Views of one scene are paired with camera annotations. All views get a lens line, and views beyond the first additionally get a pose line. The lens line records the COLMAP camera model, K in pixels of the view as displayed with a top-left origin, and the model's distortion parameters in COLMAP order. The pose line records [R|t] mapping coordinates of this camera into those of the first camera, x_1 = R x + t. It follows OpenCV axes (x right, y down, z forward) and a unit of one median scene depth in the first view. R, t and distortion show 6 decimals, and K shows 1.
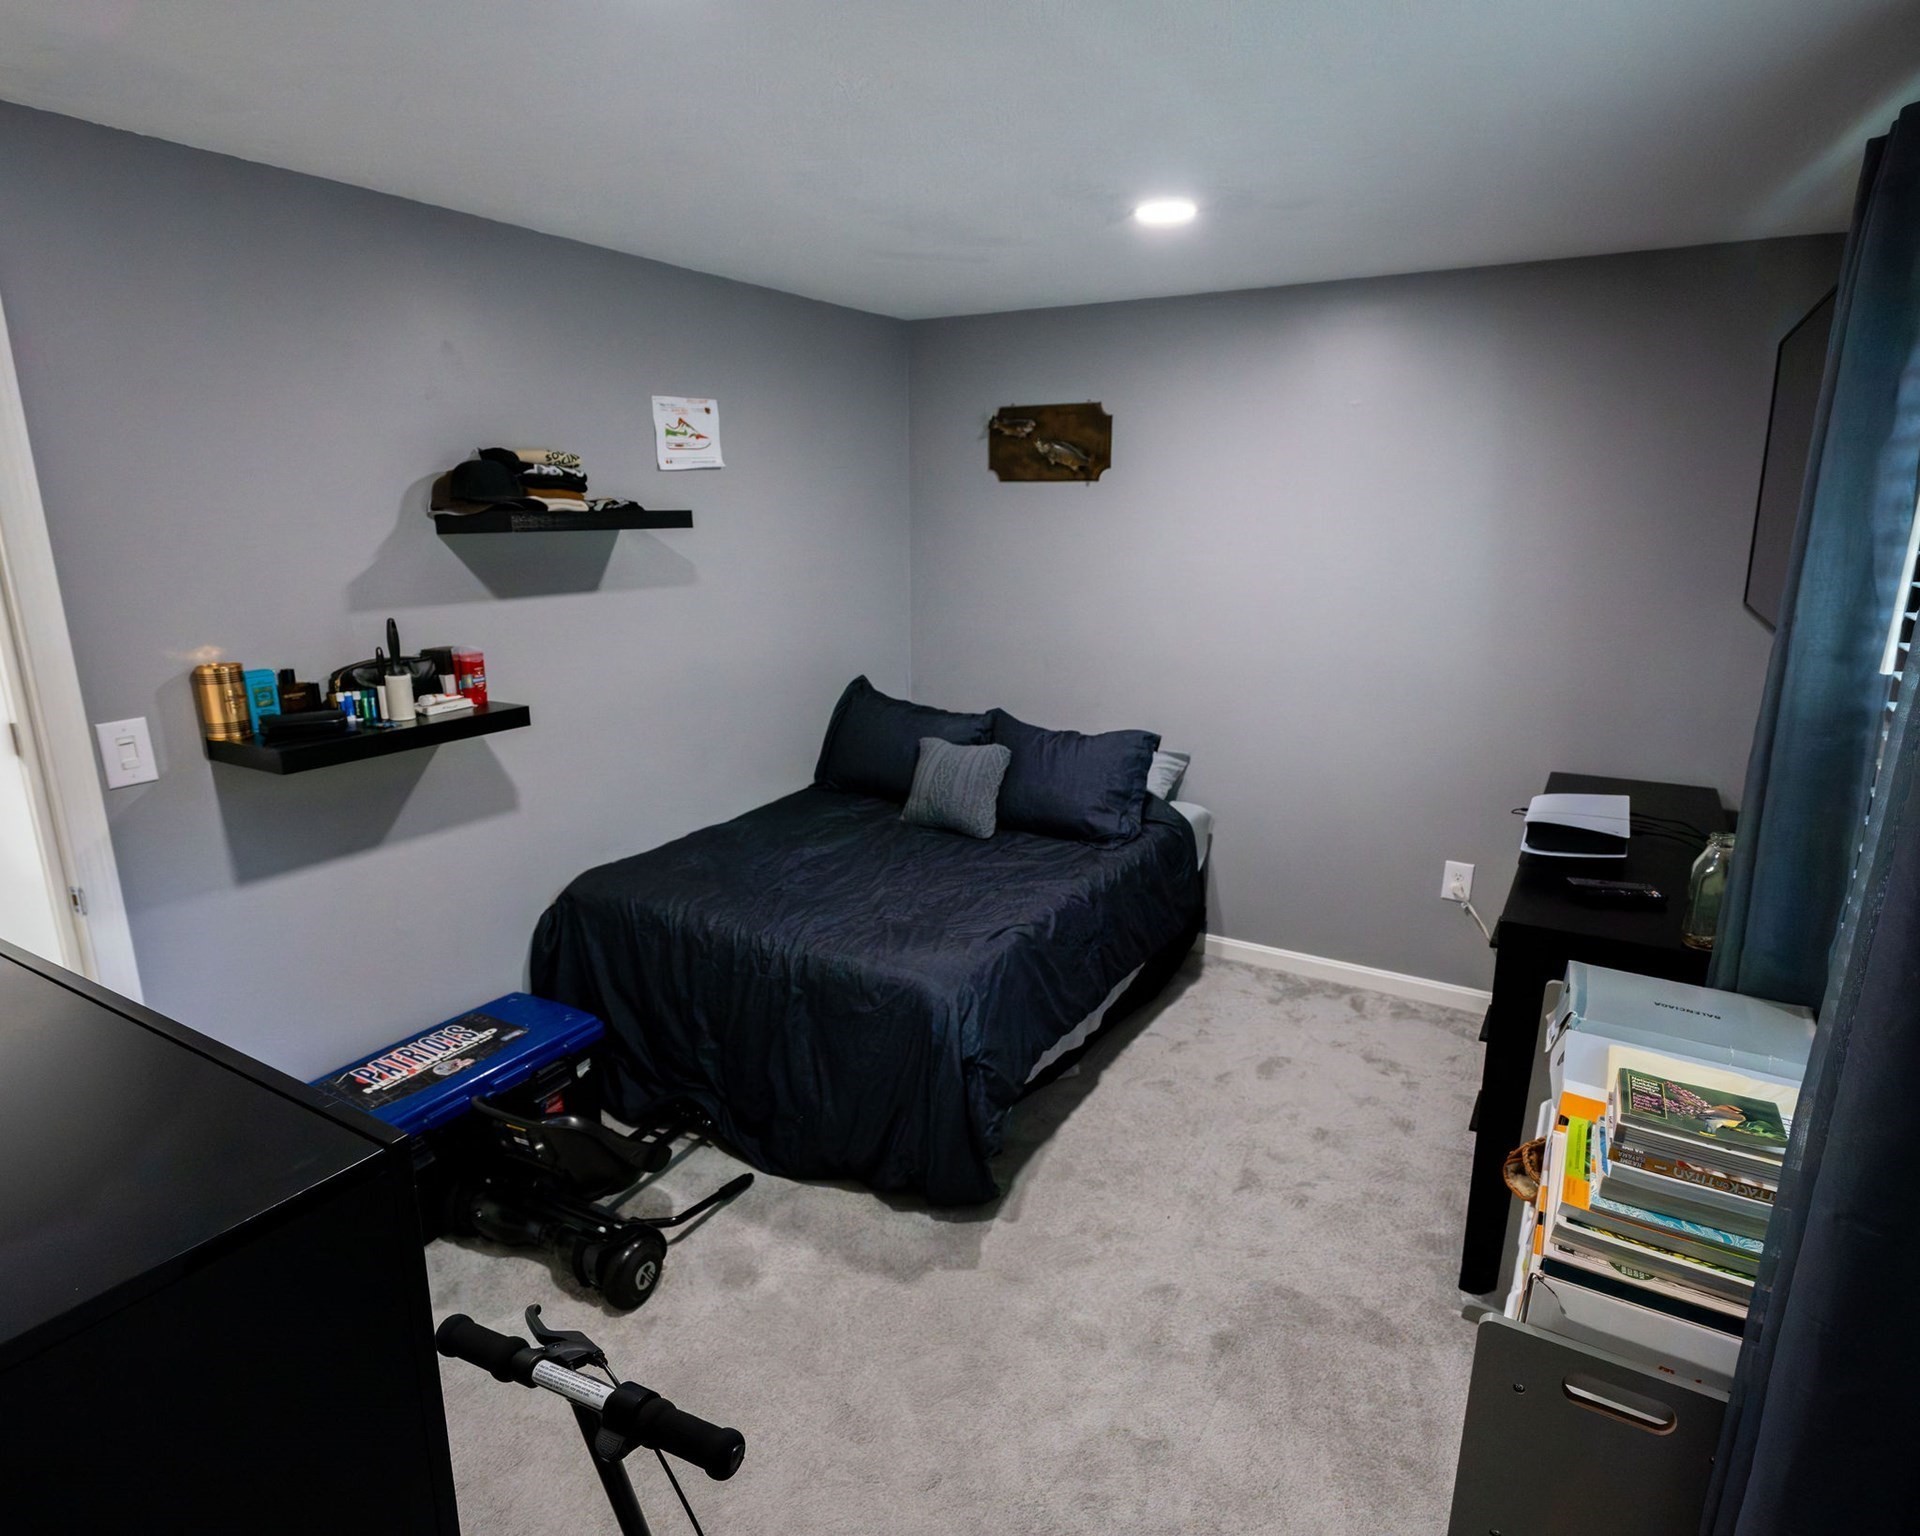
lens RADIAL K [[1041.9, 0, 960.0], [0, 1041.9, 768.0], [0, 0, 1]] dist [-0.001336, 0.000349]
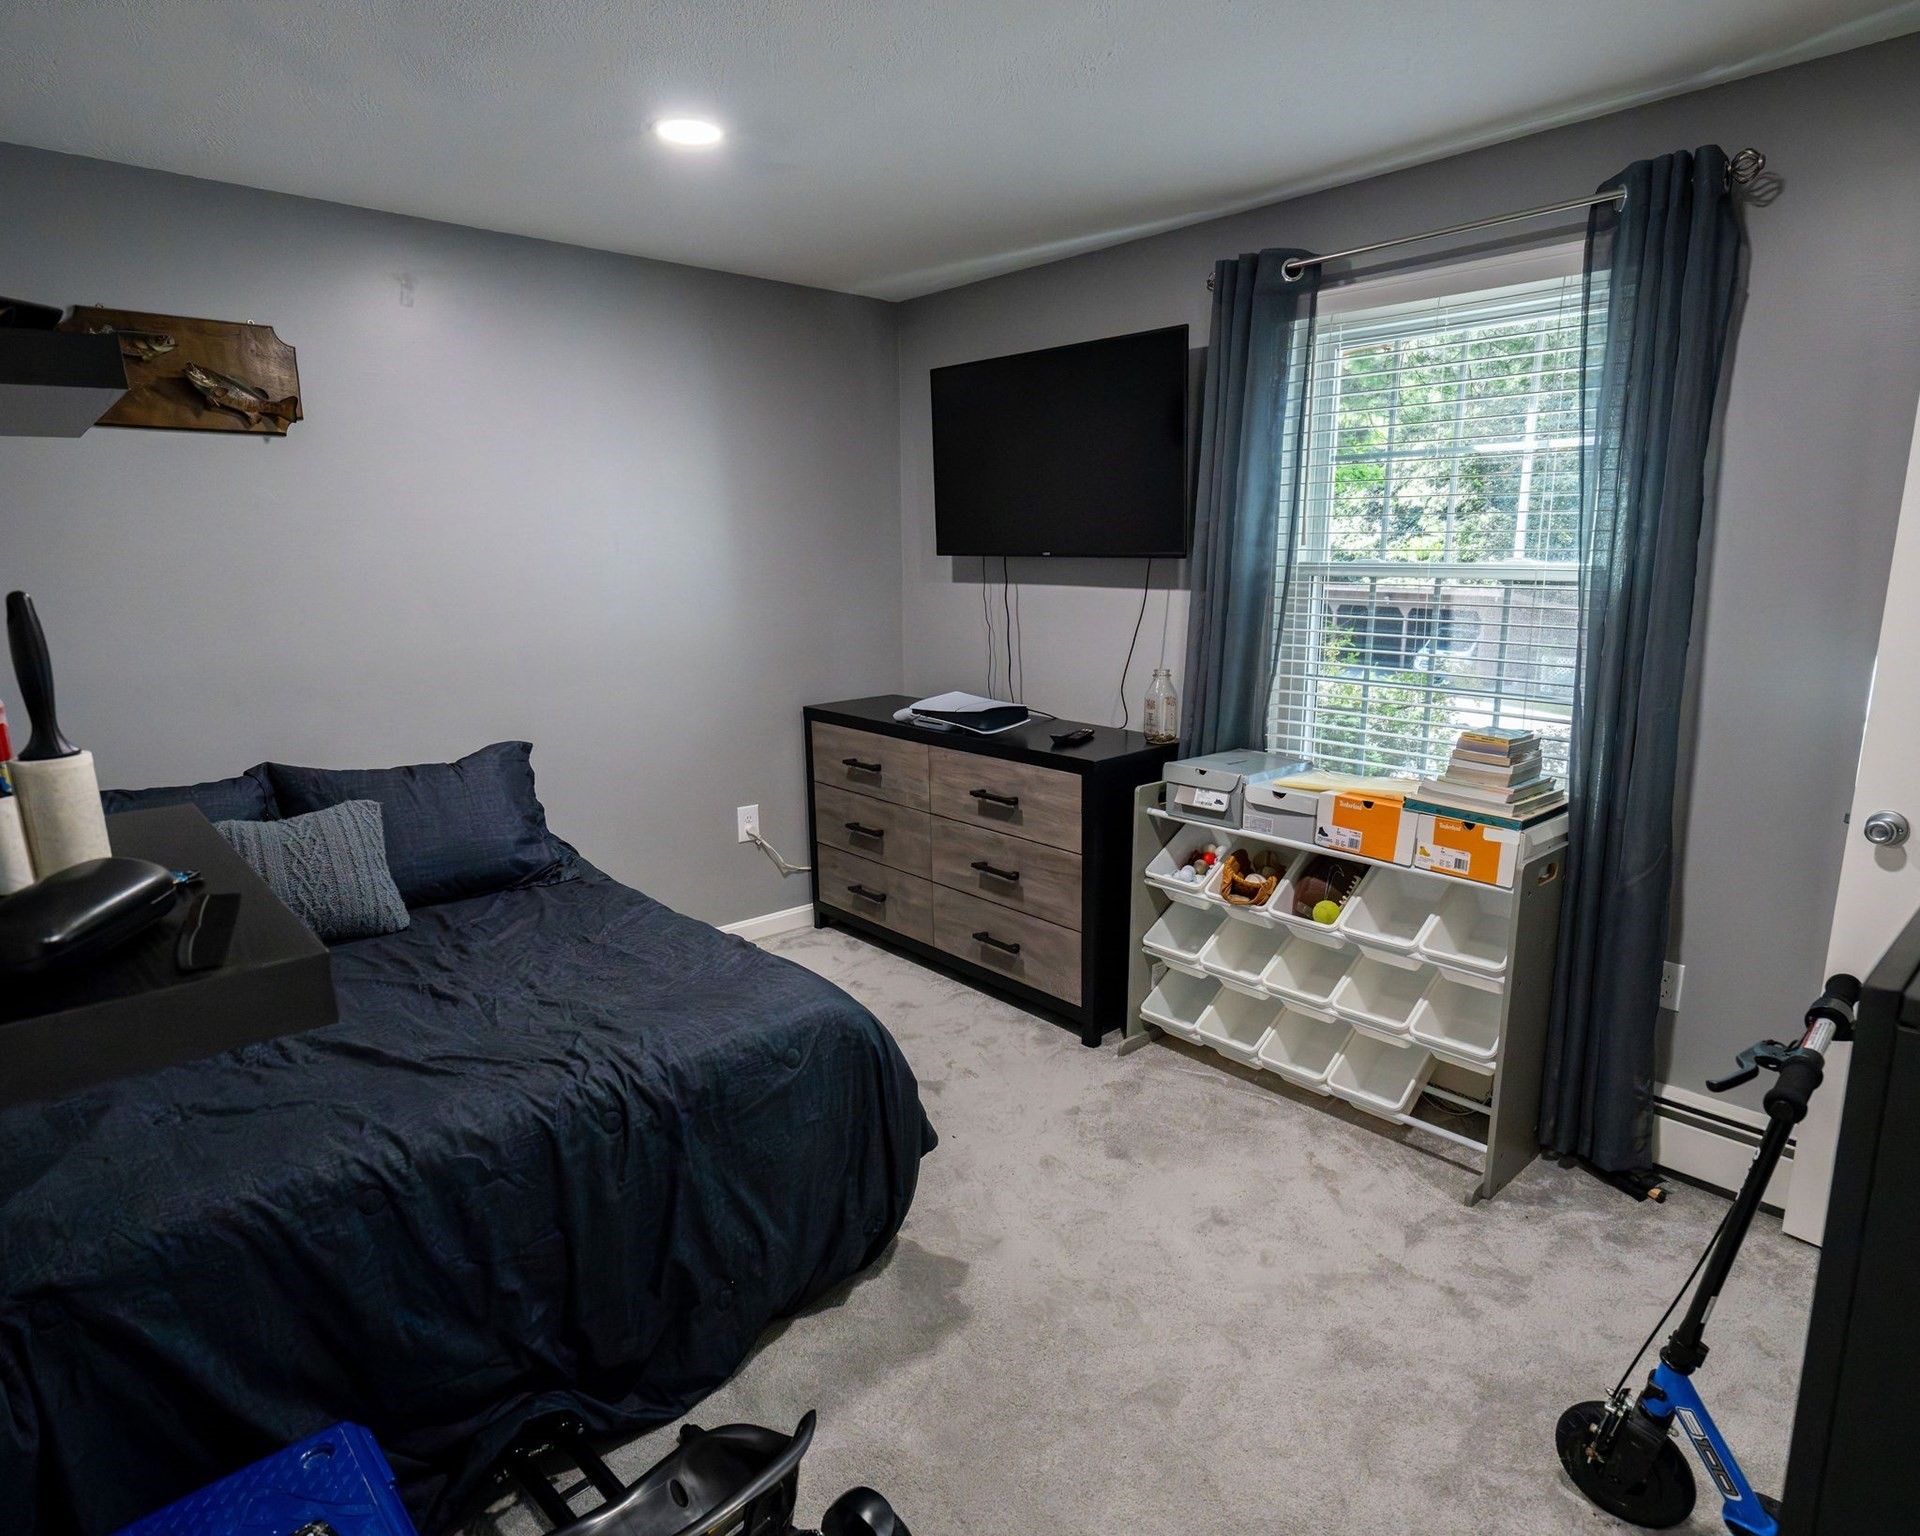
lens RADIAL K [[1041.9, 0, 960.0], [0, 1041.9, 768.0], [0, 0, 1]] dist [-0.001336, 0.000349]
pose [[0.343138, -0.204616, 0.916727, -0.504775], [0.240776, 0.962535, 0.124716, -0.035513], [-0.907901, 0.177931, 0.379549, 0.404498]]
